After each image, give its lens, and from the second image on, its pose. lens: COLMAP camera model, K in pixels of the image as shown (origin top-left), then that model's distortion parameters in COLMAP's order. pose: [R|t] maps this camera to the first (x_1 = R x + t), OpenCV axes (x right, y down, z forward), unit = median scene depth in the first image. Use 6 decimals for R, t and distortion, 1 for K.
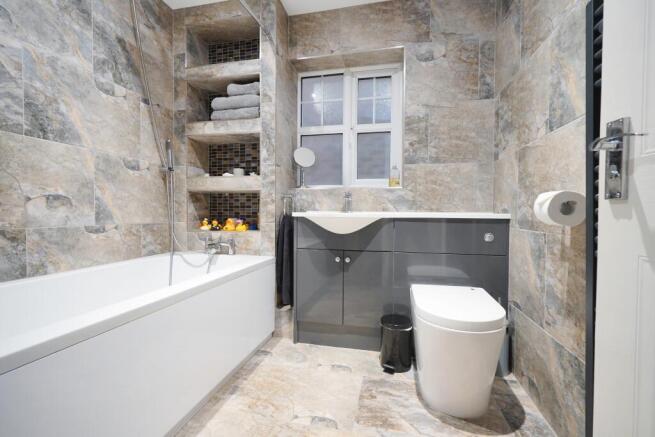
lens RADIAL K [[295.8, 0, 328.0], [0, 295.8, 217.2], [0, 0, 1]] dist [-0.005152, 0.003279]
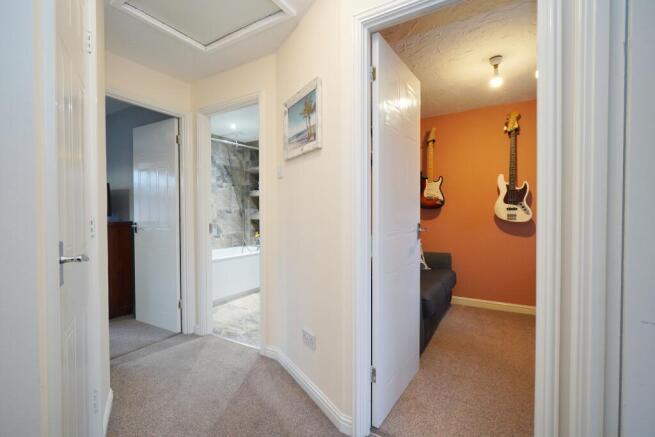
lens RADIAL K [[295.8, 0, 326.8], [0, 295.8, 219.5], [0, 0, 1]] dist [-0.005152, 0.003279]
pose [[0.952545, -0.002417, -0.304389, 0.901097], [0.001186, 0.999990, -0.004230, -0.089308], [0.304396, 0.003668, 0.952539, -1.153190]]
